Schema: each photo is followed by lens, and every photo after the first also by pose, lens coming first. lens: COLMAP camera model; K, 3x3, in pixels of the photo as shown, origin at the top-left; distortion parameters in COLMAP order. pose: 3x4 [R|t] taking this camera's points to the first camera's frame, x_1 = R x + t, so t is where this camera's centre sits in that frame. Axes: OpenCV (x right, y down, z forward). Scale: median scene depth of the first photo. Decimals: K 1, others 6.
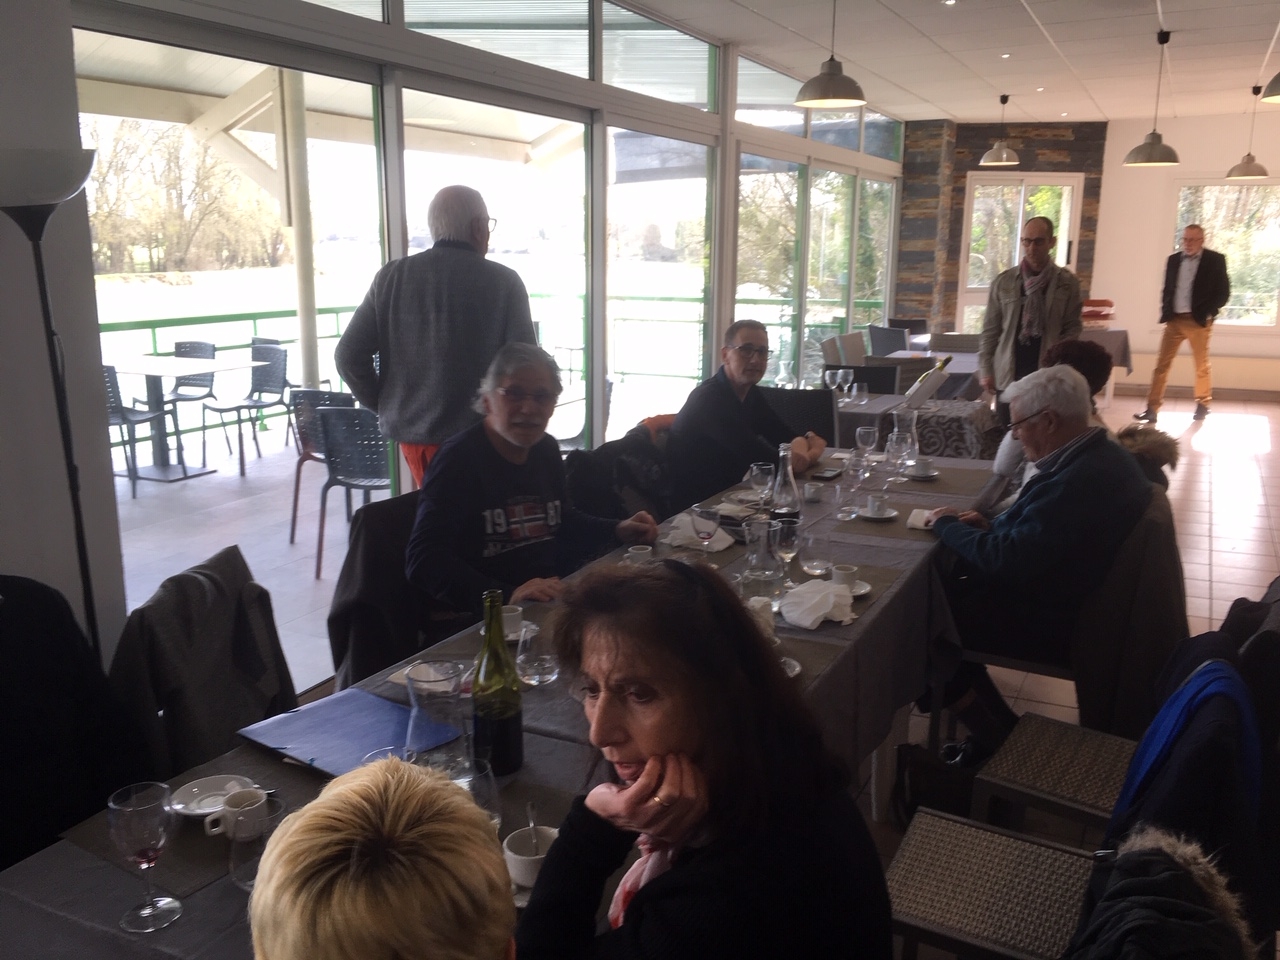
lens RADIAL K [[1100.1, 0, 637.2], [0, 1100.1, 479.2], [0, 0, 1]] dist [0.095024, -0.139580]
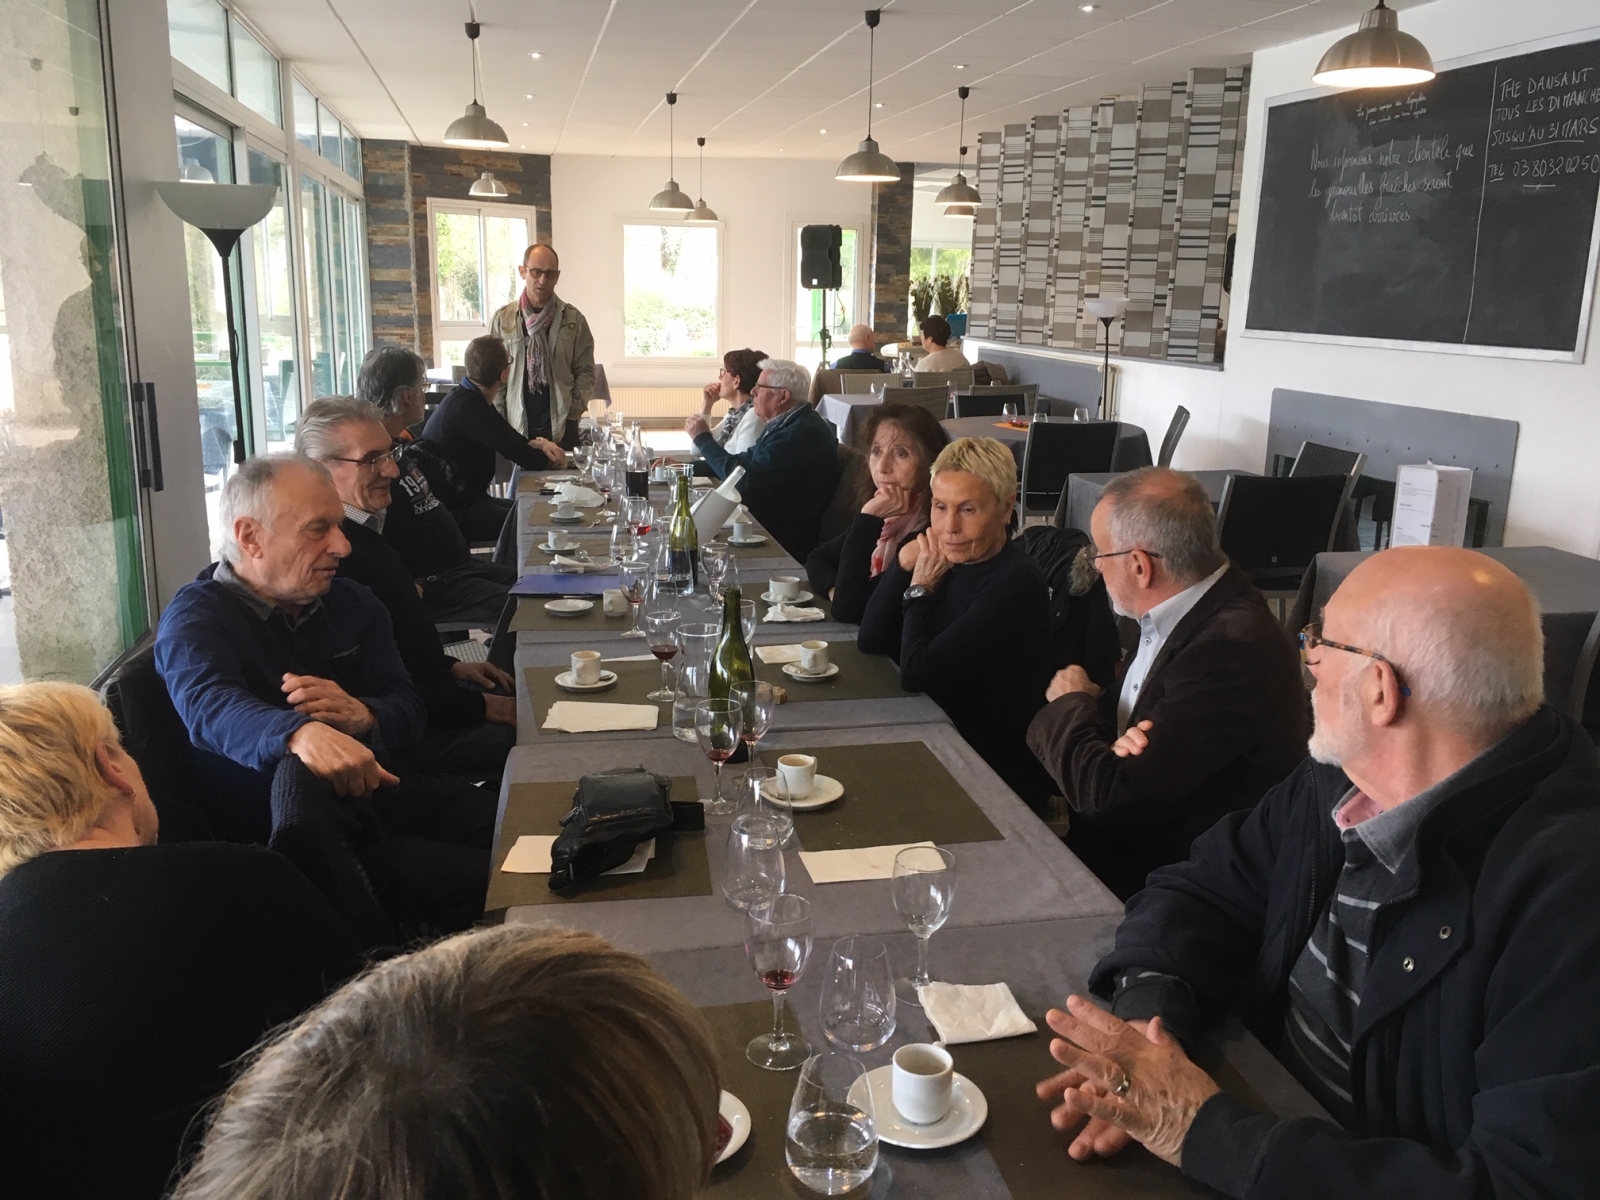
lens RADIAL K [[1375.1, 0, 796.5], [0, 1375.1, 599.0], [0, 0, 1]] dist [0.095024, -0.139580]
pose [[0.795918, -0.123285, 0.592718, -0.200554], [0.112027, 0.992130, 0.055929, 0.031345], [-0.594949, 0.021885, 0.803465, -0.129954]]
